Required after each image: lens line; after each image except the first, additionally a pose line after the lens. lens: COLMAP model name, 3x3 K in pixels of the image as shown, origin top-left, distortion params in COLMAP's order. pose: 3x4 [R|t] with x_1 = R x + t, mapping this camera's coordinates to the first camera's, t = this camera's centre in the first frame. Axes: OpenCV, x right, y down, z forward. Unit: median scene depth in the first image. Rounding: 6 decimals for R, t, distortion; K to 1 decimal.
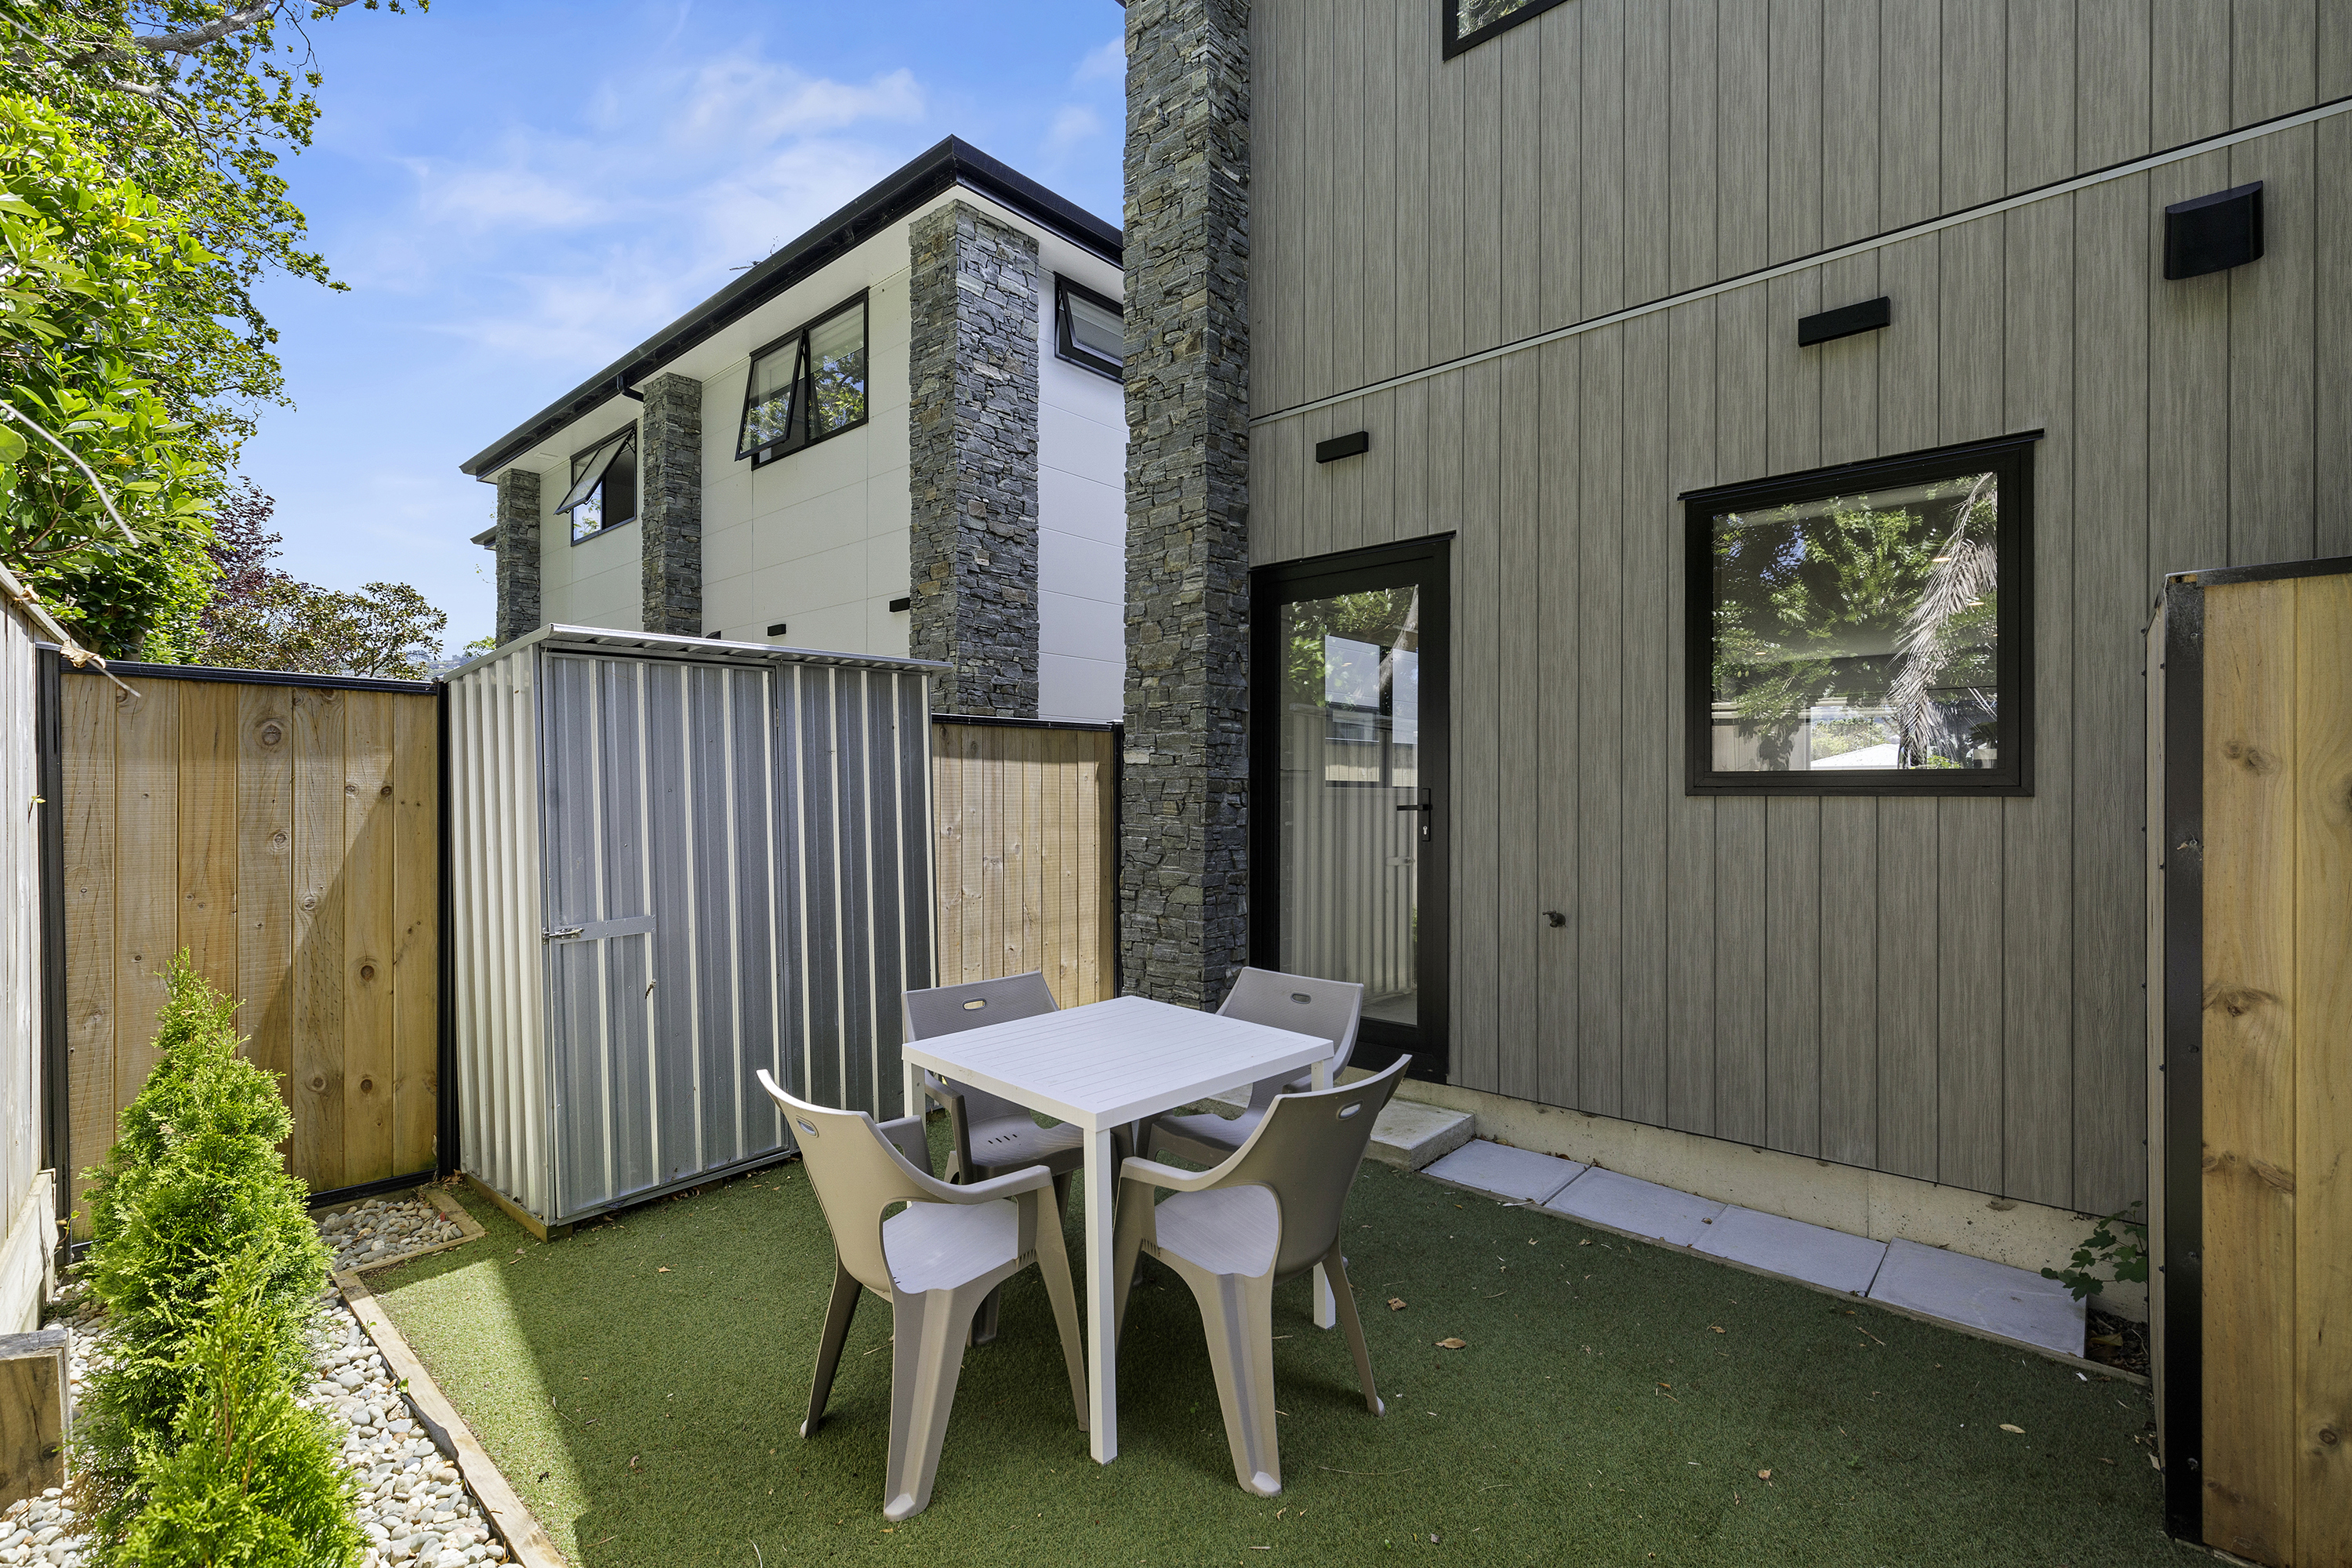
lens RADIAL K [[1049.8, 0, 1174.7], [0, 1049.8, 791.6], [0, 0, 1]] dist [0.003662, 0.000255]
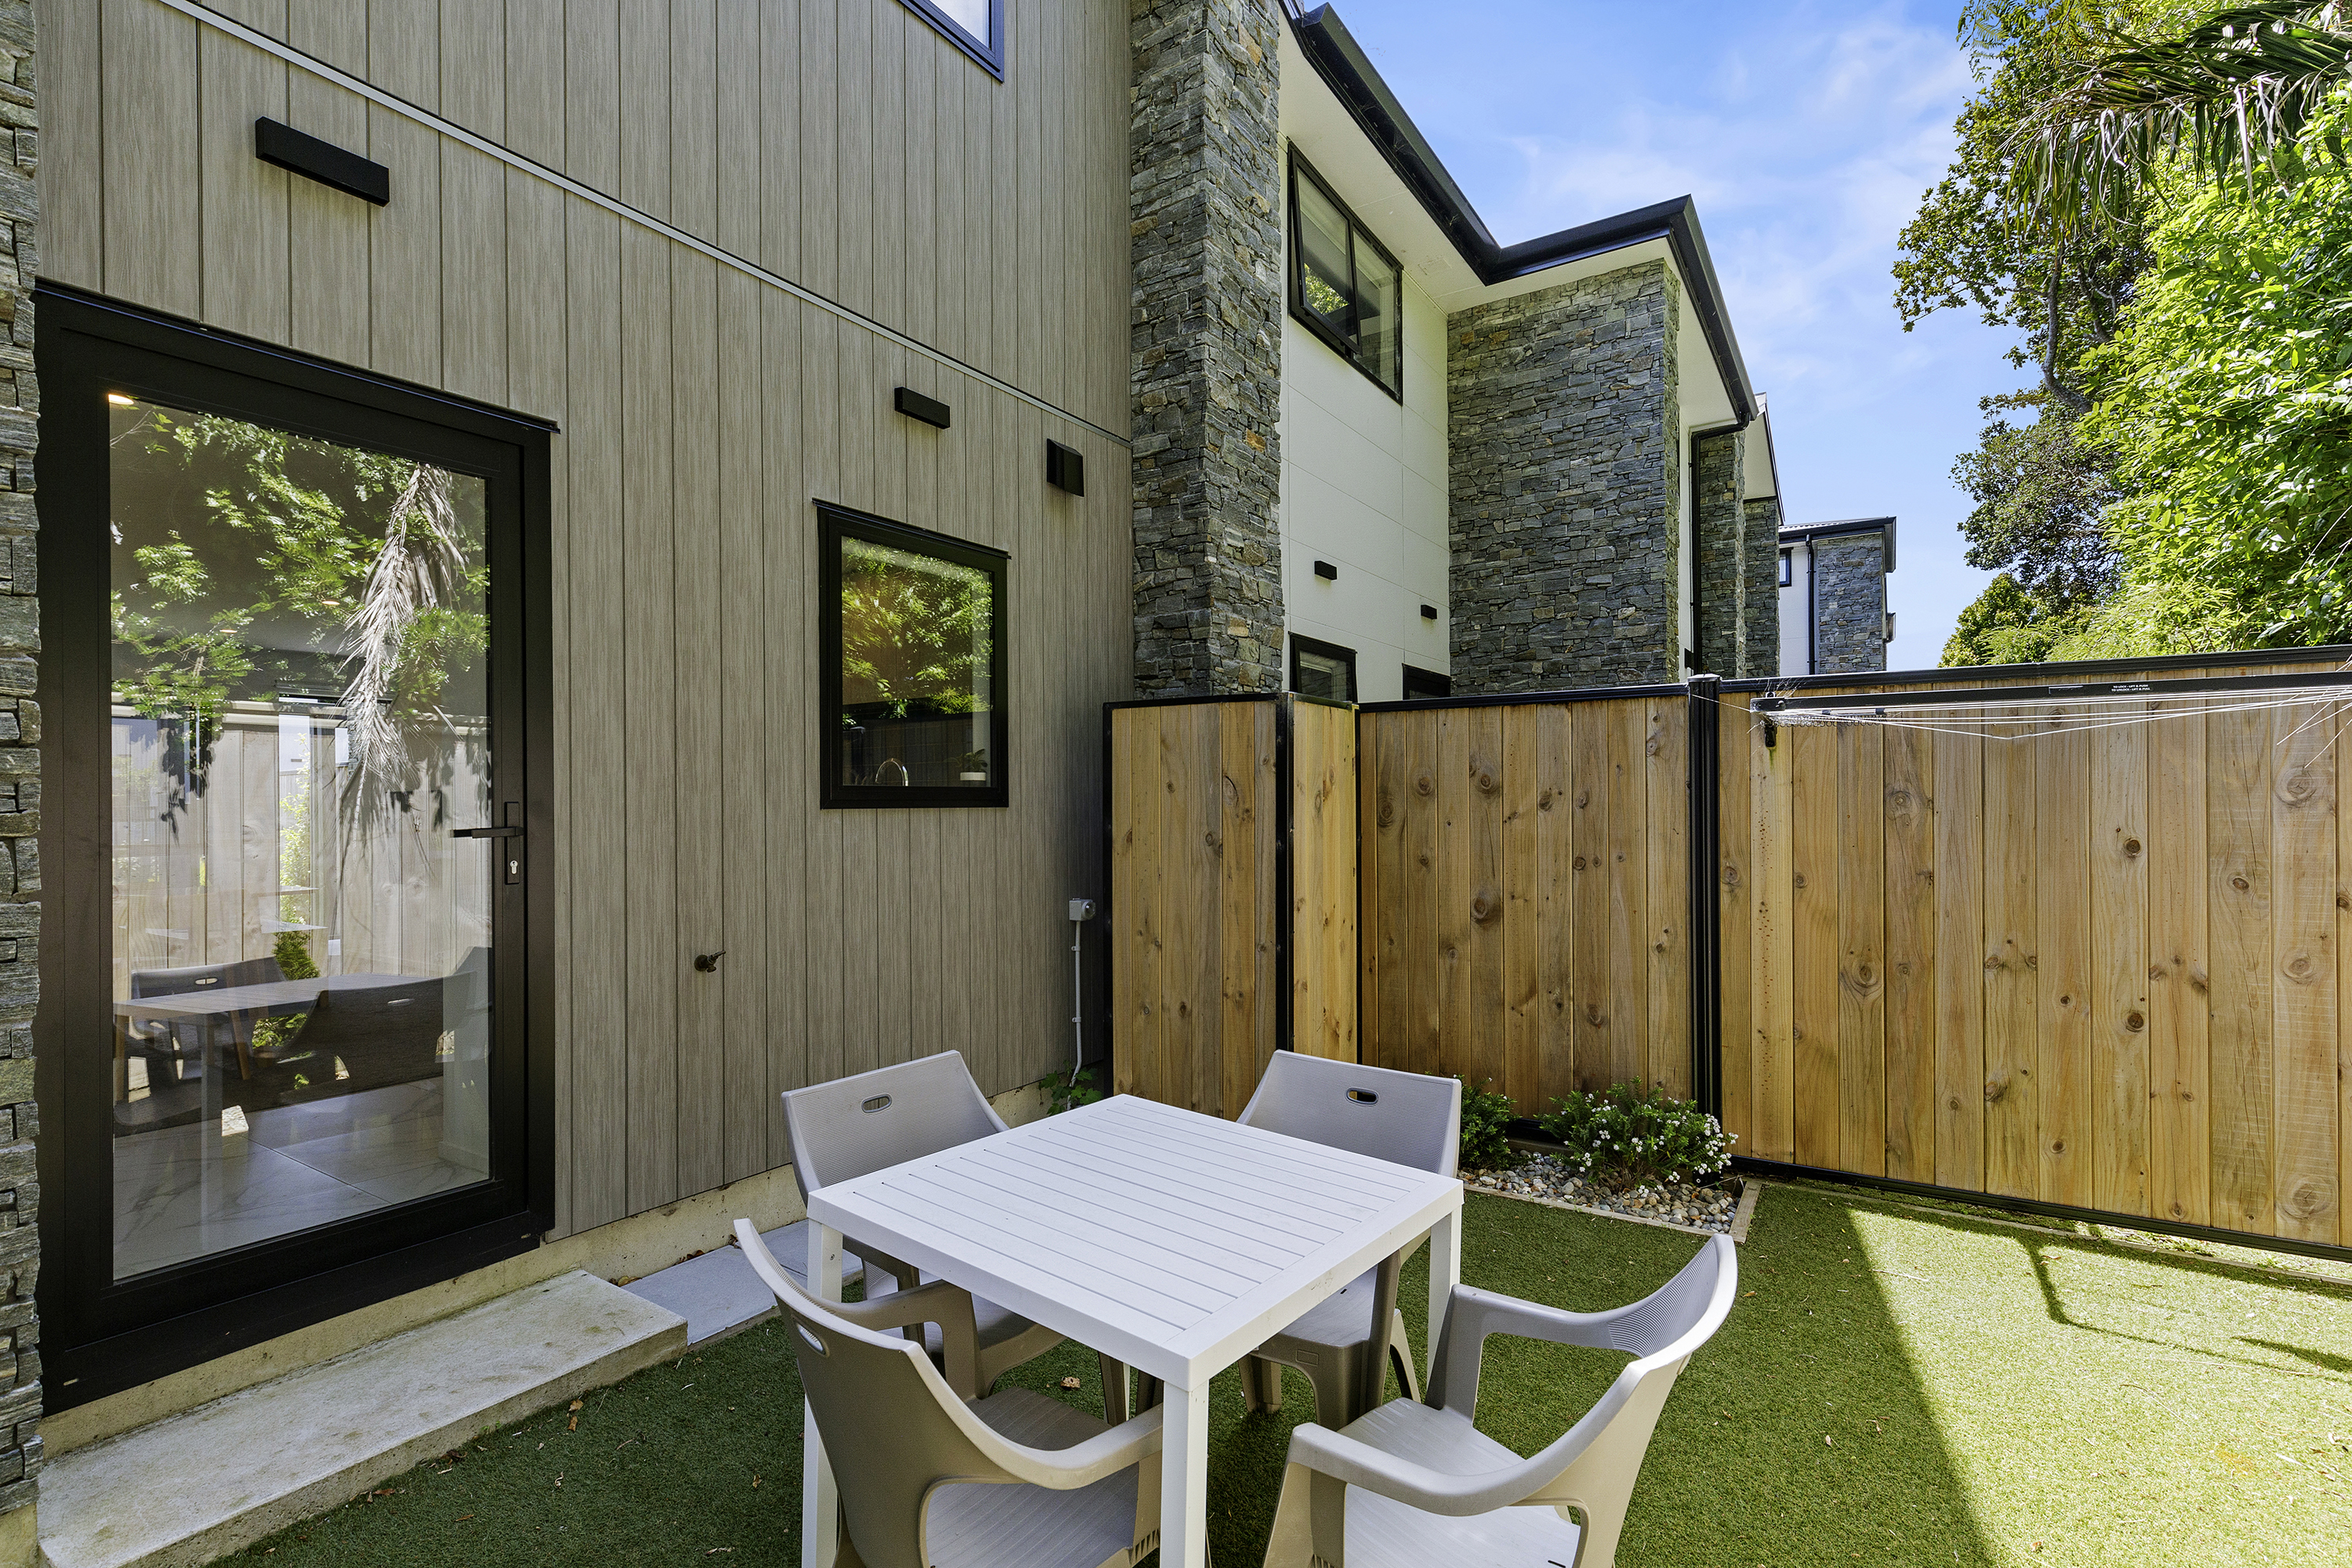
lens RADIAL K [[1082.5, 0, 1152.2], [0, 1082.5, 796.6], [0, 0, 1]] dist [0.003117, 0.000403]
pose [[-0.130475, 0.002687, 0.991448, -0.520449], [0.001160, 0.999996, -0.002557, -0.004607], [-0.991451, 0.000816, -0.130478, 0.773723]]
